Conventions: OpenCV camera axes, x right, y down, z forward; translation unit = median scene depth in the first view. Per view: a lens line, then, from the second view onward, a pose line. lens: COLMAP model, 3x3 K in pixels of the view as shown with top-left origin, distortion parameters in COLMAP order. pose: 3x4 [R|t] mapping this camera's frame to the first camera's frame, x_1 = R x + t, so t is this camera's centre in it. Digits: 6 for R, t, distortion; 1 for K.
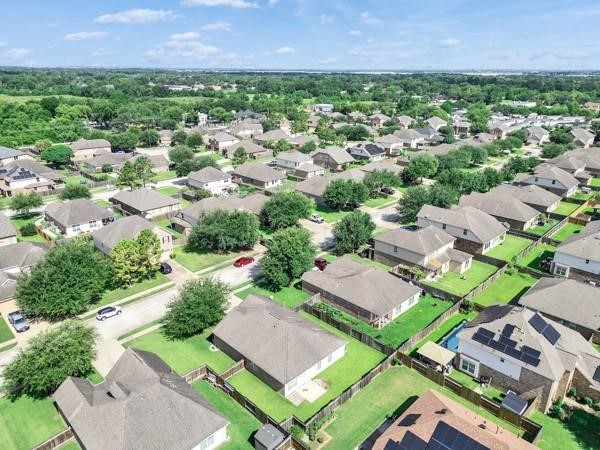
lens RADIAL K [[421.6, 0, 300.0], [0, 421.6, 225.0], [0, 0, 1]] dist [0.079536, -0.077887]
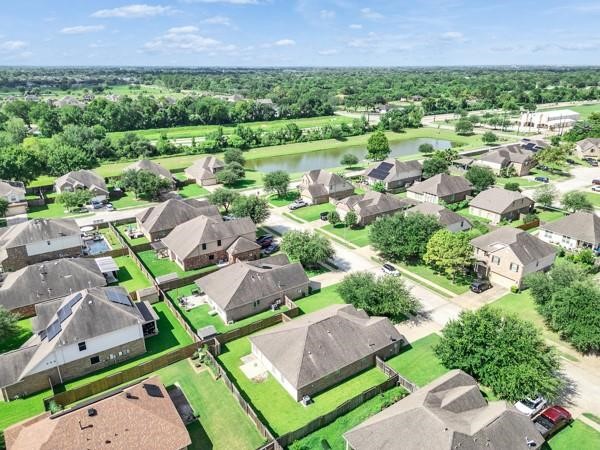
lens RADIAL K [[421.6, 0, 300.0], [0, 421.6, 225.0], [0, 0, 1]] dist [0.079536, -0.077887]
pose [[-0.188886, 0.338280, -0.921894, 0.520374], [-0.341958, 0.857376, 0.384670, -0.219093], [0.920536, 0.387908, -0.046269, 0.619650]]
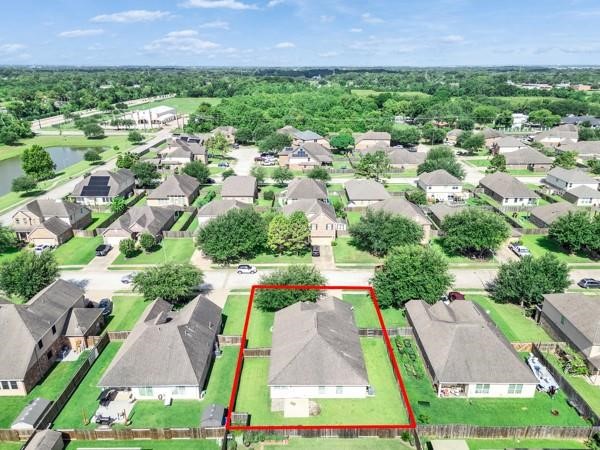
lens RADIAL K [[421.6, 0, 300.0], [0, 421.6, 225.0], [0, 0, 1]] dist [0.079536, -0.077887]
pose [[0.703409, 0.242434, -0.668163, 0.340910], [-0.240366, 0.965786, 0.097377, -0.055289], [0.668909, 0.092108, 0.737615, 0.168971]]
